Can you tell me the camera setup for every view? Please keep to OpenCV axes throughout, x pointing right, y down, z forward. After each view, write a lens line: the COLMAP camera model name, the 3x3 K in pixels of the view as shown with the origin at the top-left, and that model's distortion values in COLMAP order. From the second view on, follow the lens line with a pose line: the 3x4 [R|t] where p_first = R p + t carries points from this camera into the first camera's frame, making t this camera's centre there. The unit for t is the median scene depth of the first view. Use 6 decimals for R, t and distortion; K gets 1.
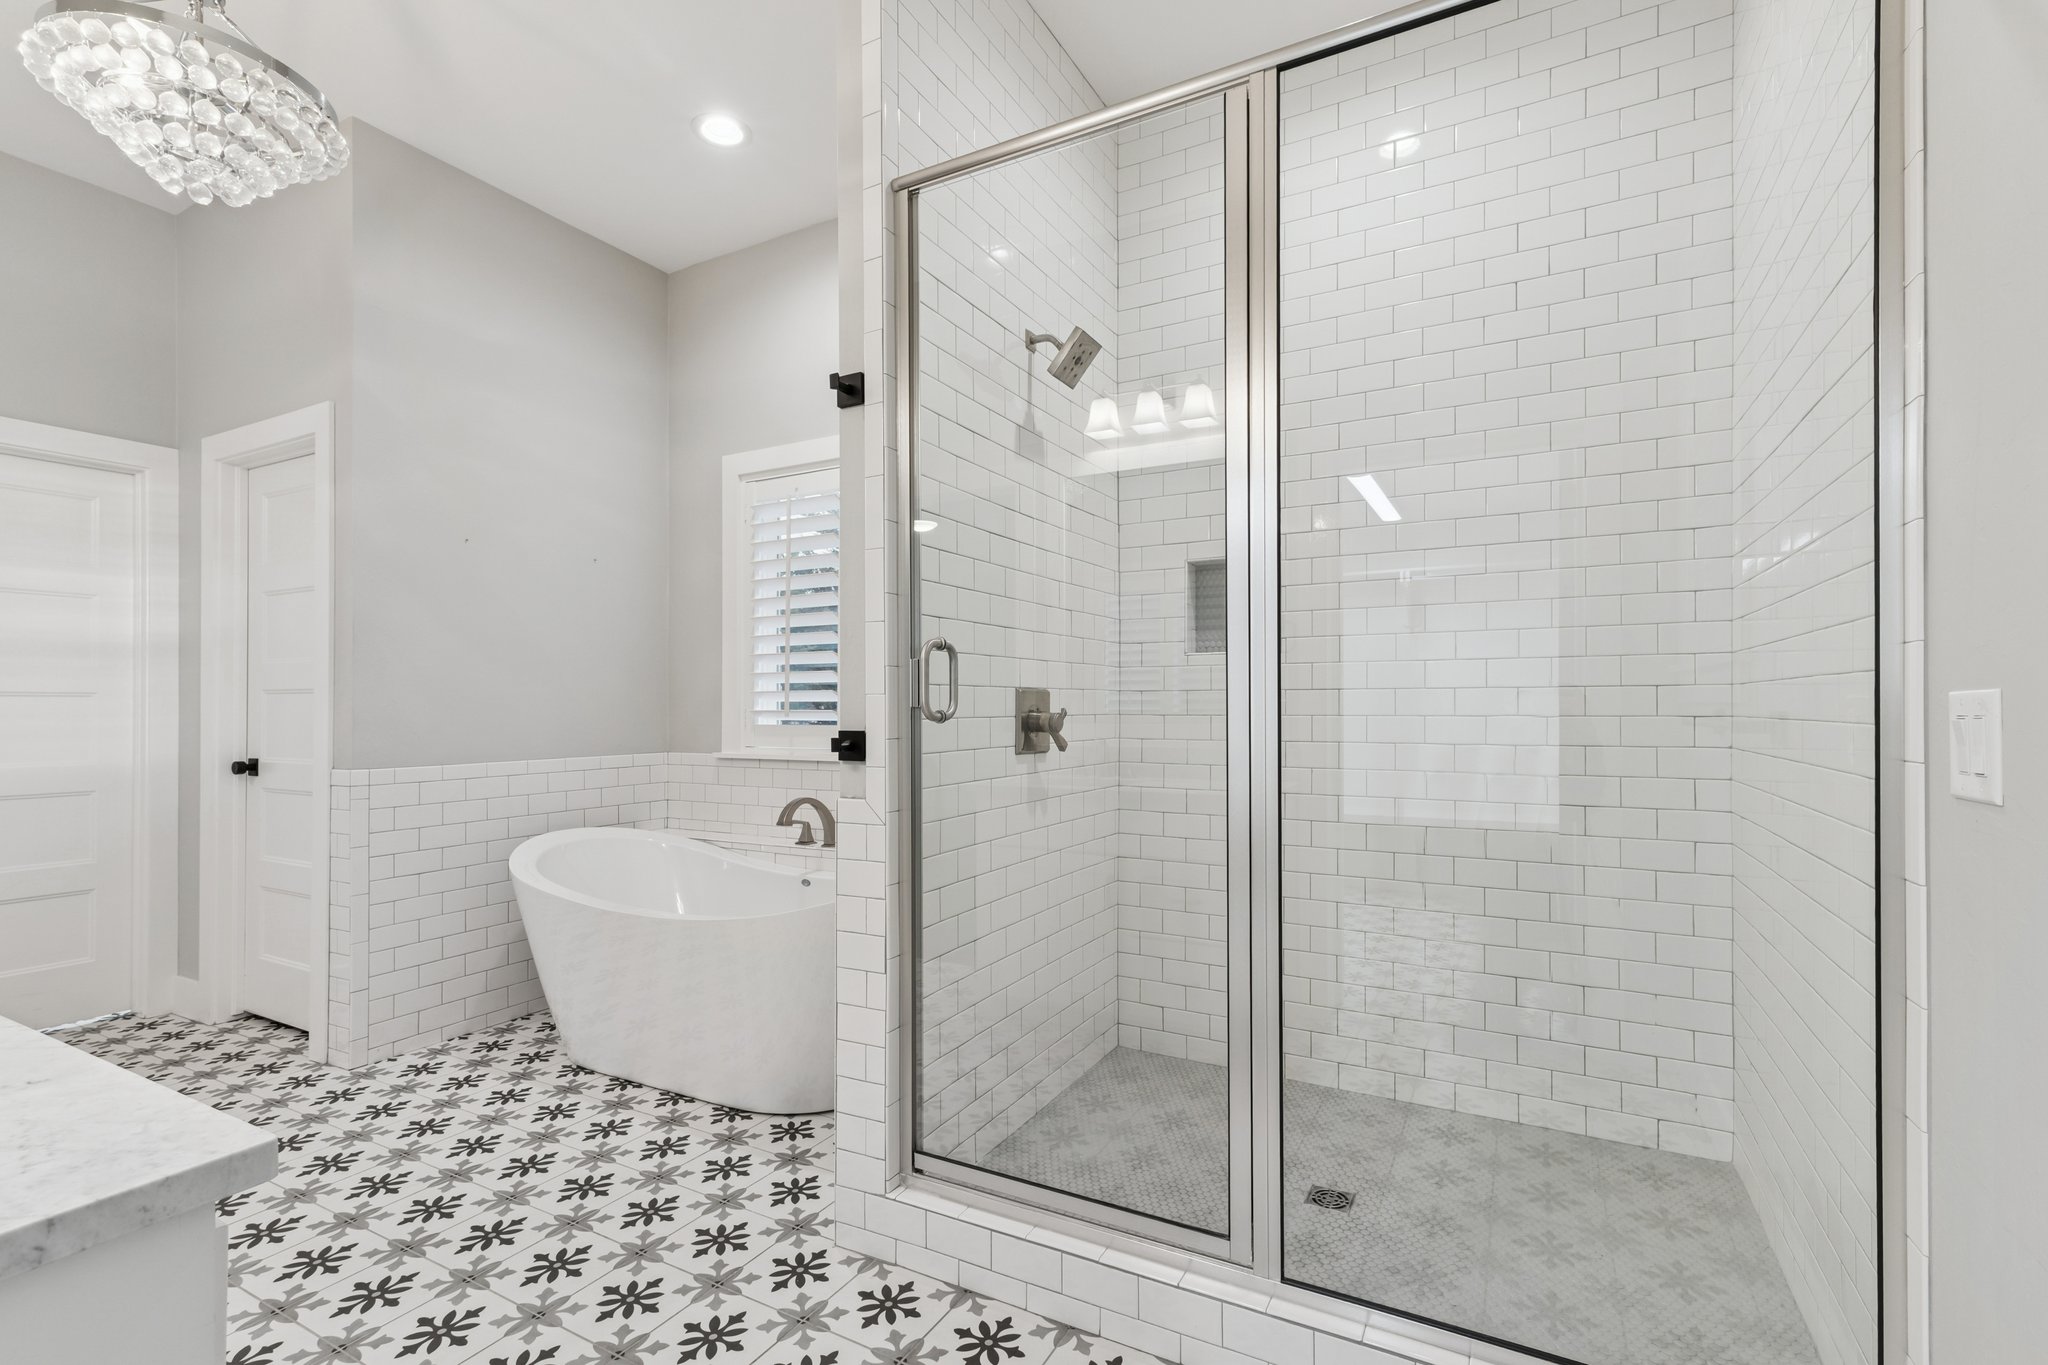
lens RADIAL K [[917.3, 0, 1030.6], [0, 917.3, 695.7], [0, 0, 1]] dist [0.000188, 0.000132]
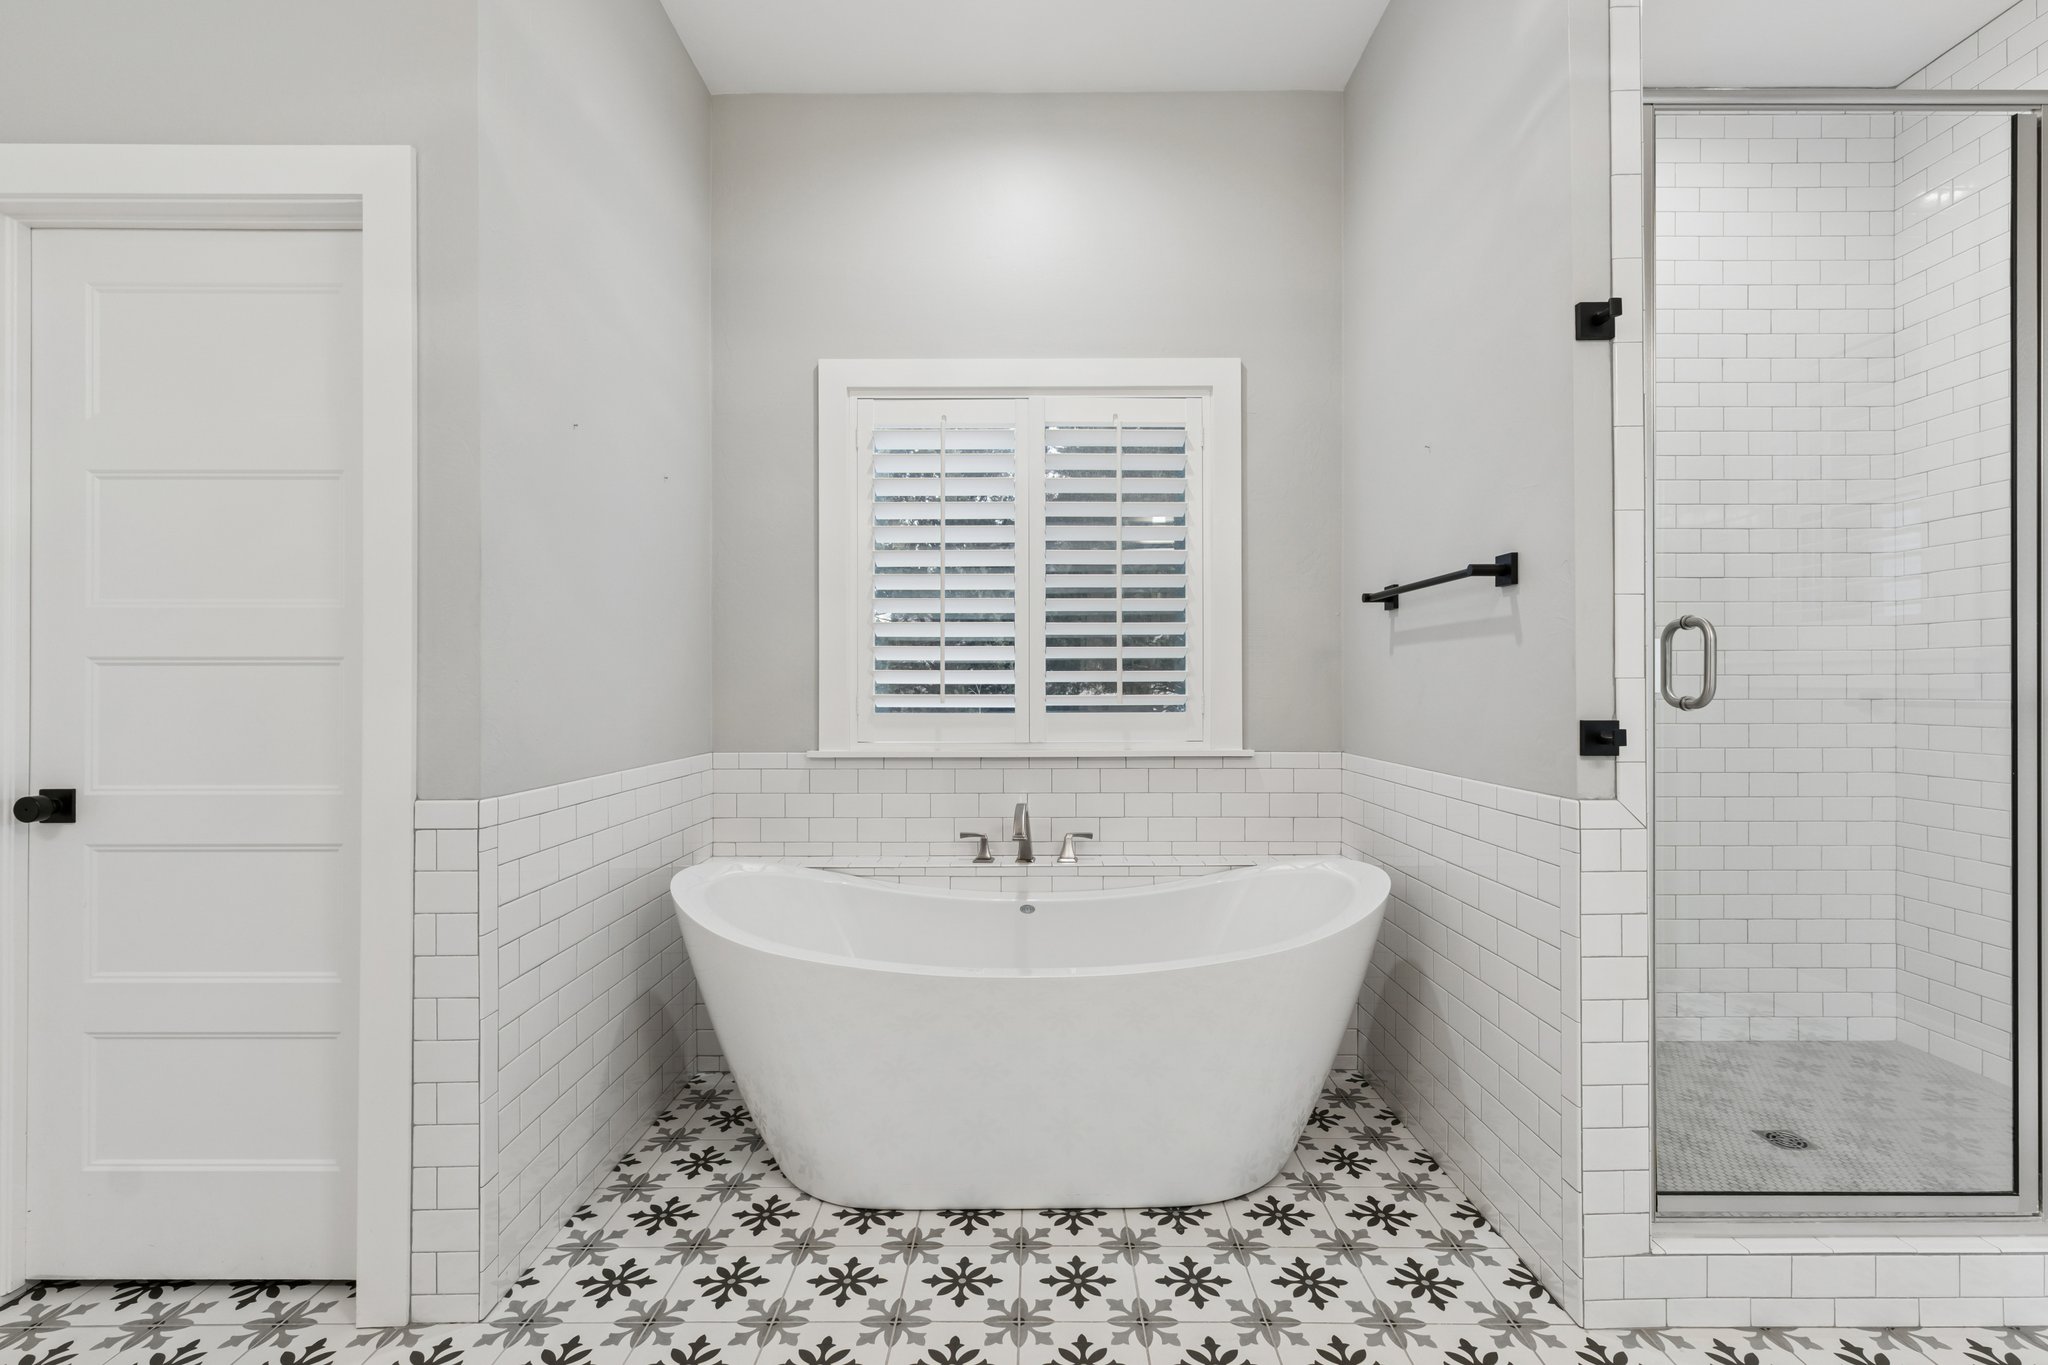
lens RADIAL K [[913.0, 0, 1024.0], [0, 913.0, 682.5], [0, 0, 1]] dist [0.000926, -0.000041]
pose [[0.881167, 0.006244, 0.472763, -0.702886], [-0.008765, 0.999957, 0.003129, 0.002576], [-0.472723, -0.006901, 0.881184, 0.331385]]
